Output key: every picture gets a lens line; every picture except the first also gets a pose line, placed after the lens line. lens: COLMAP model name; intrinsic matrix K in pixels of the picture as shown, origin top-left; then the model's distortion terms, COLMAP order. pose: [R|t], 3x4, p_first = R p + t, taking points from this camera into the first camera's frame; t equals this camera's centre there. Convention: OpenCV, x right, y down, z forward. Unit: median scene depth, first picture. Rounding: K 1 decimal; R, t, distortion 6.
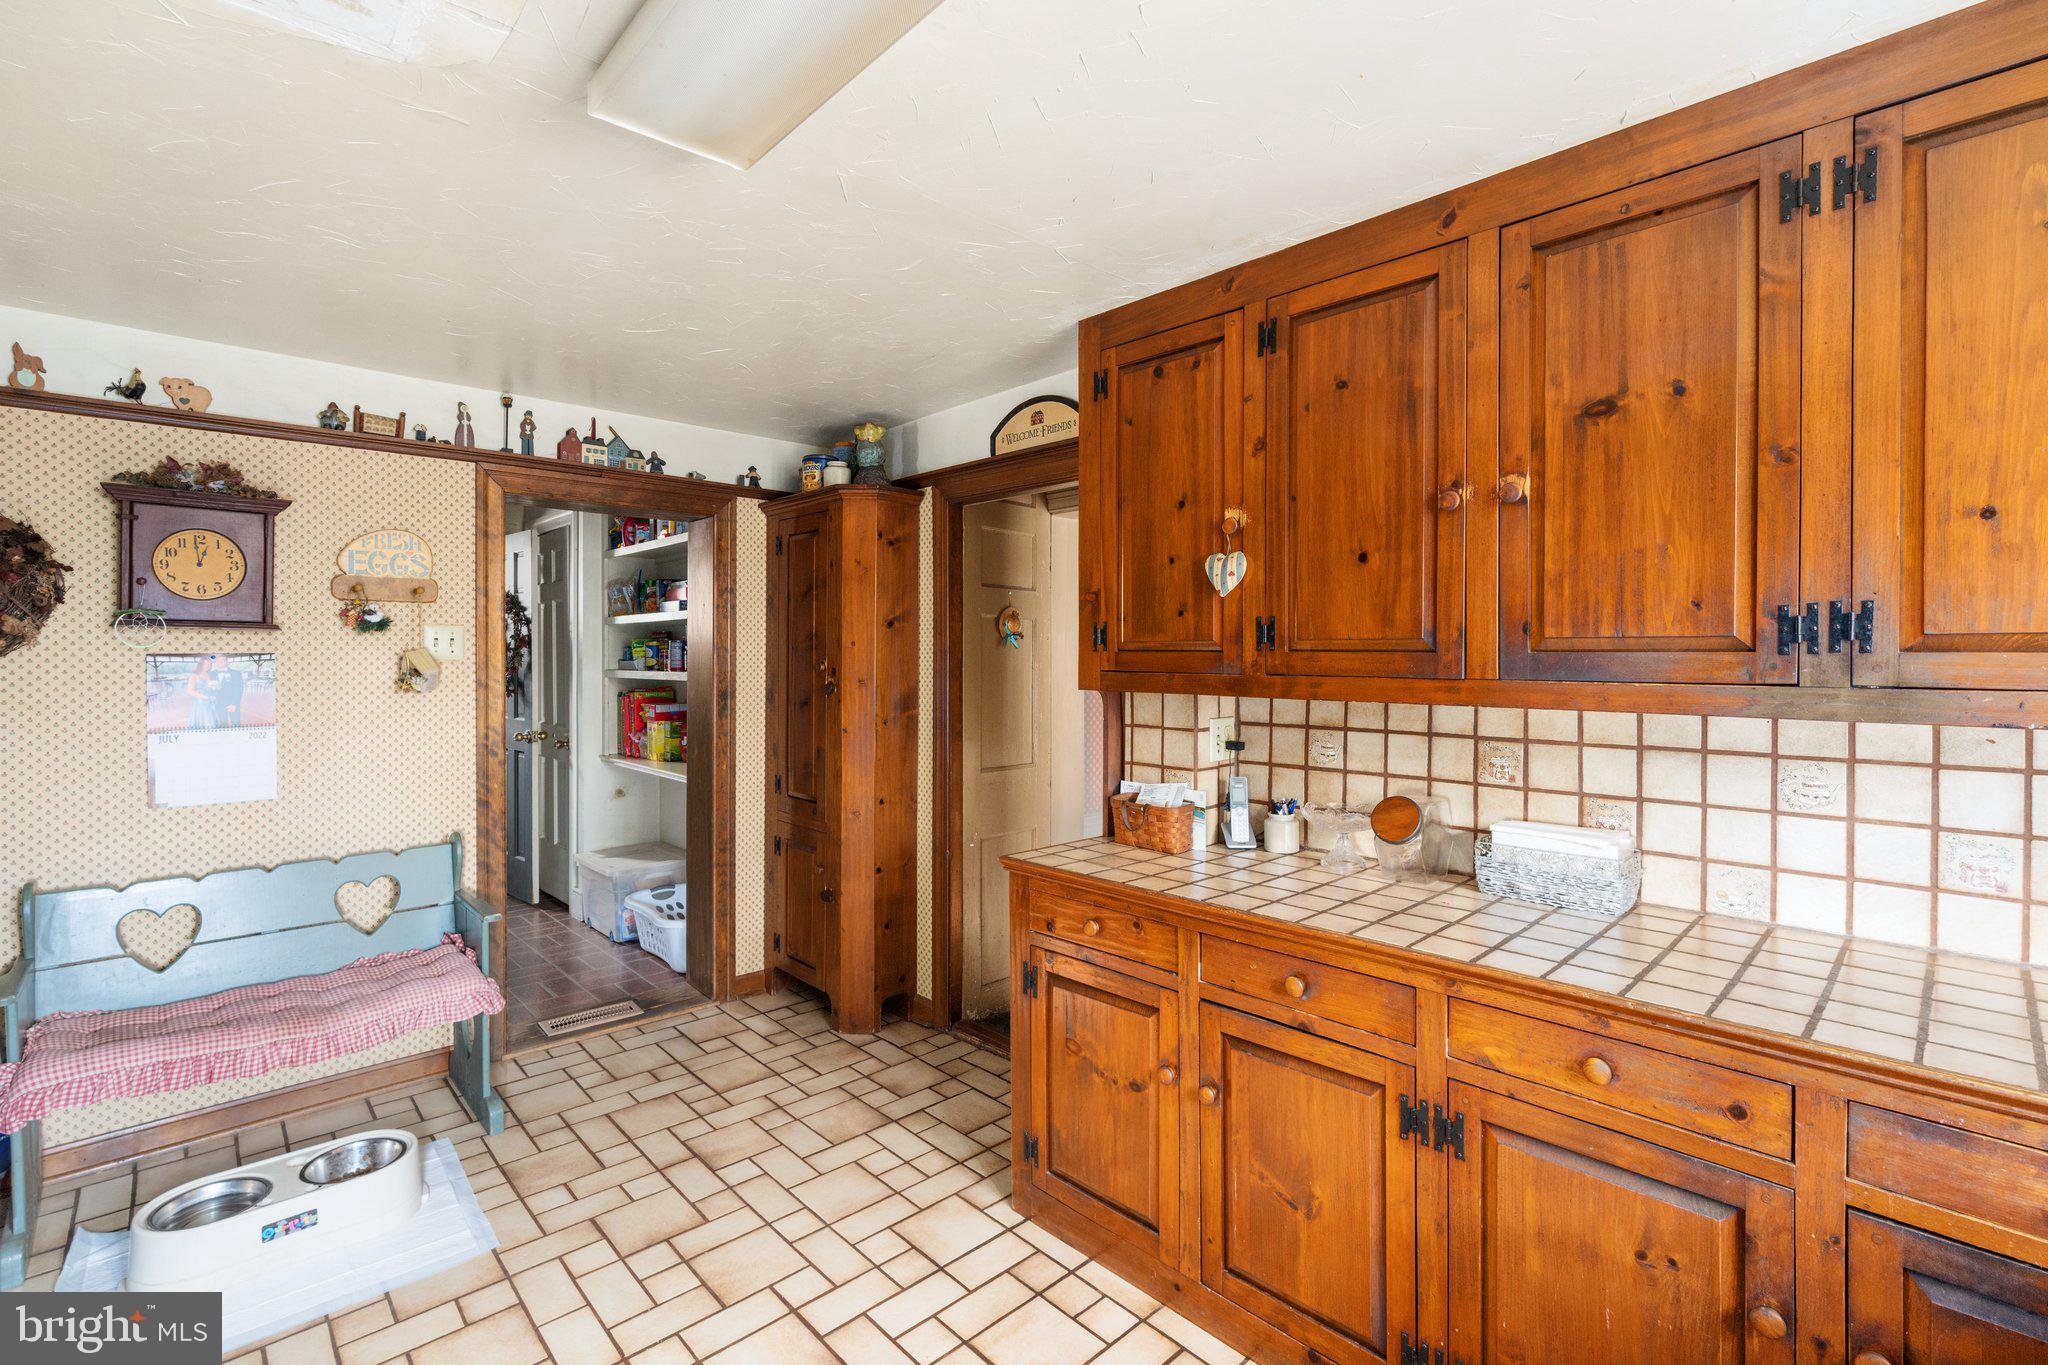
lens RADIAL K [[923.3, 0, 1025.9], [0, 923.3, 669.6], [0, 0, 1]] dist [-0.007998, 0.003728]
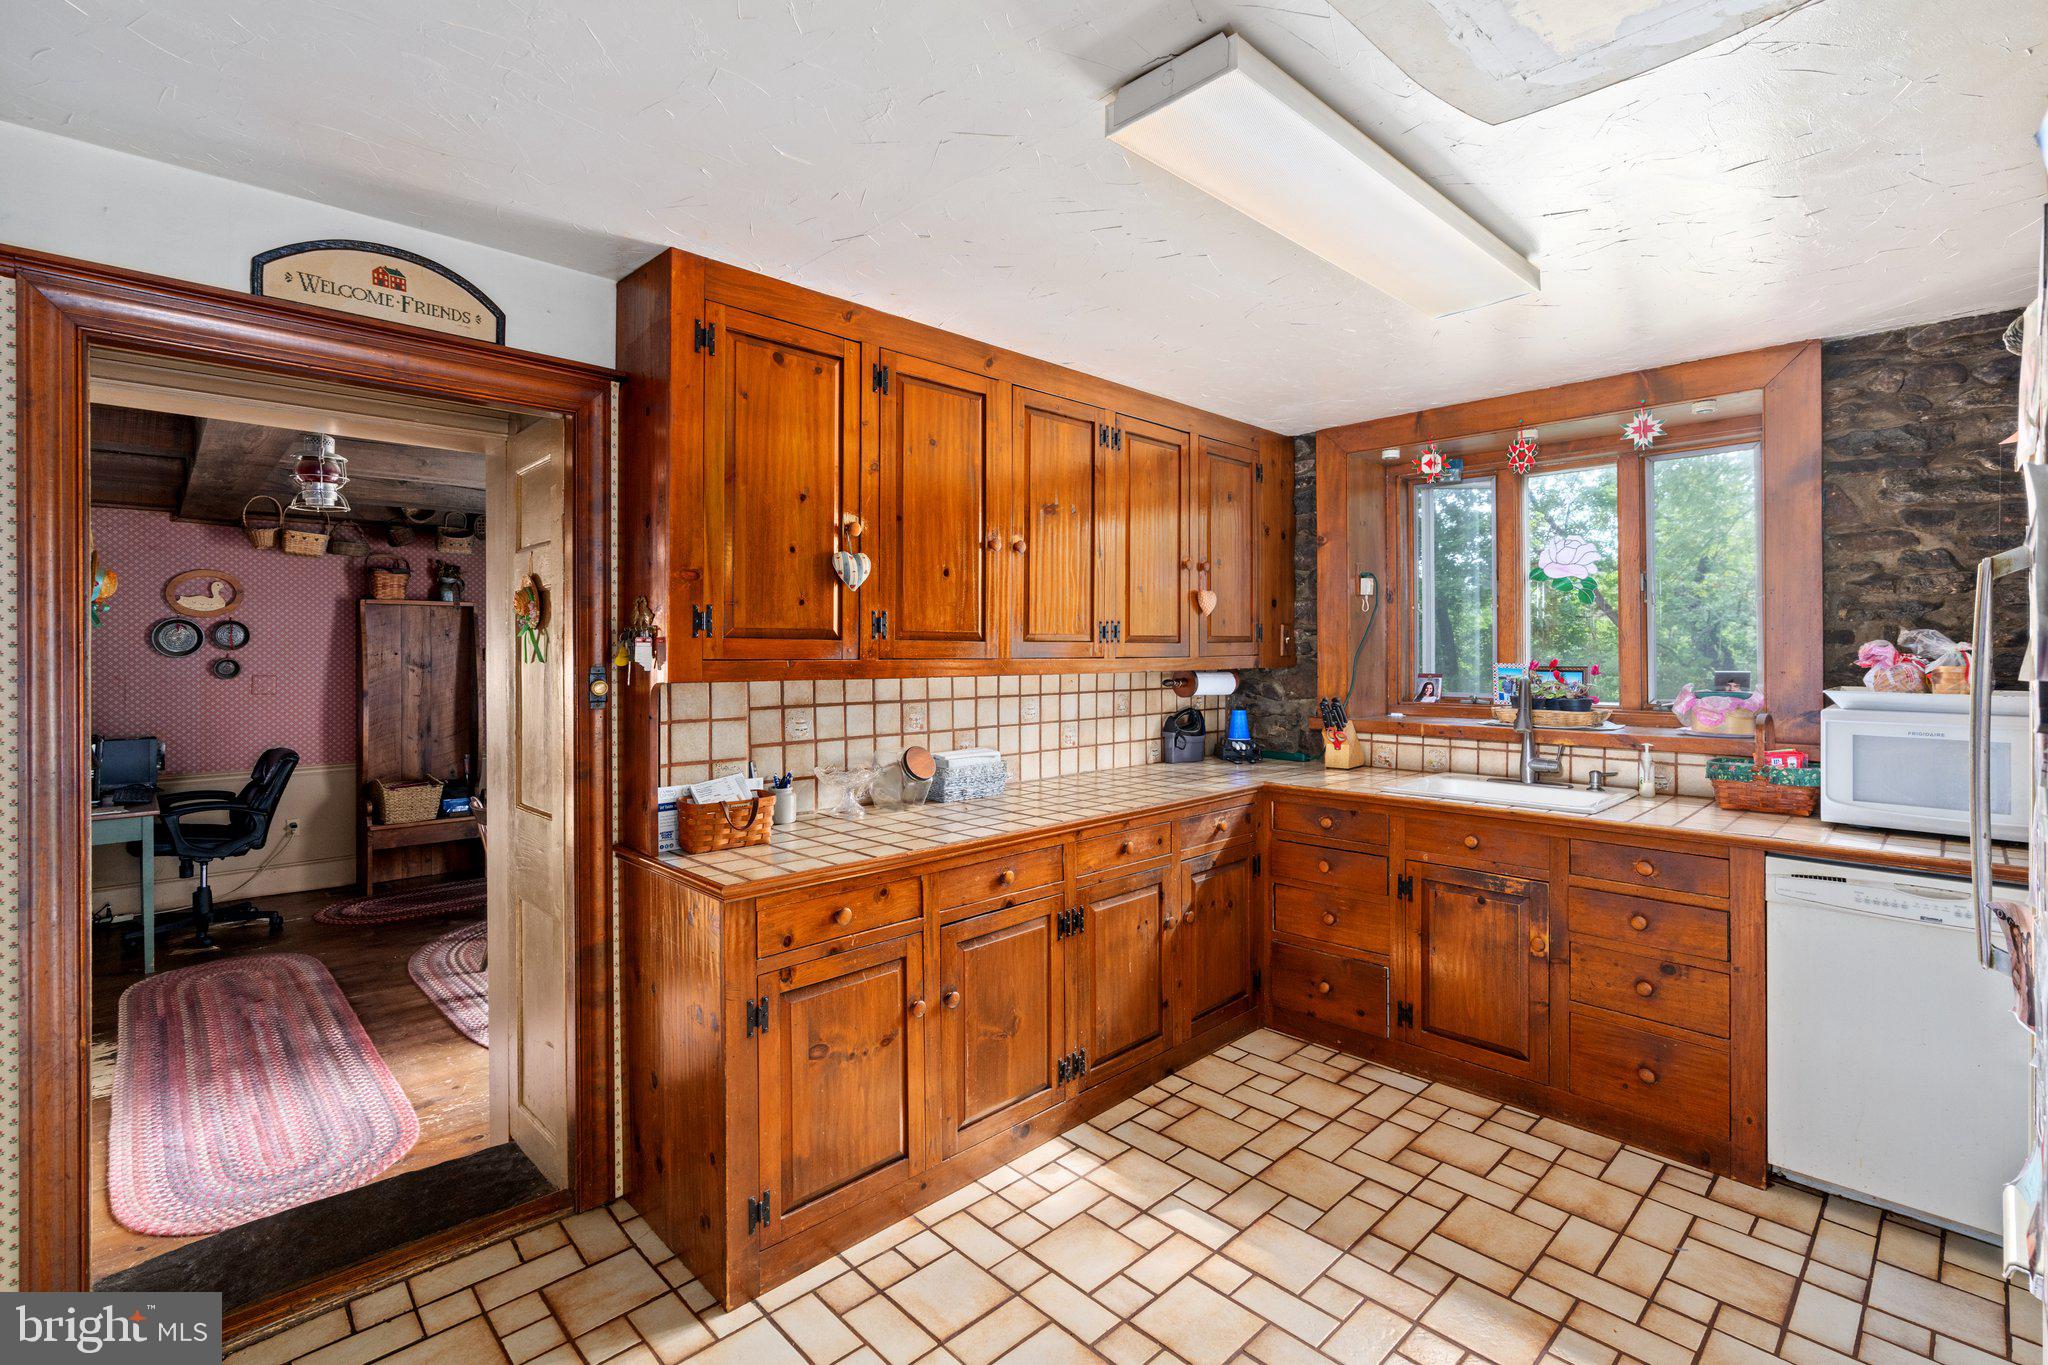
lens RADIAL K [[923.3, 0, 1039.3], [0, 923.3, 646.8], [0, 0, 1]] dist [-0.007998, 0.003728]
pose [[-0.009446, 0.000030, 0.999955, -0.921994], [0.015157, 0.999885, 0.000113, -0.007245], [-0.999841, 0.015157, -0.009445, 0.788023]]
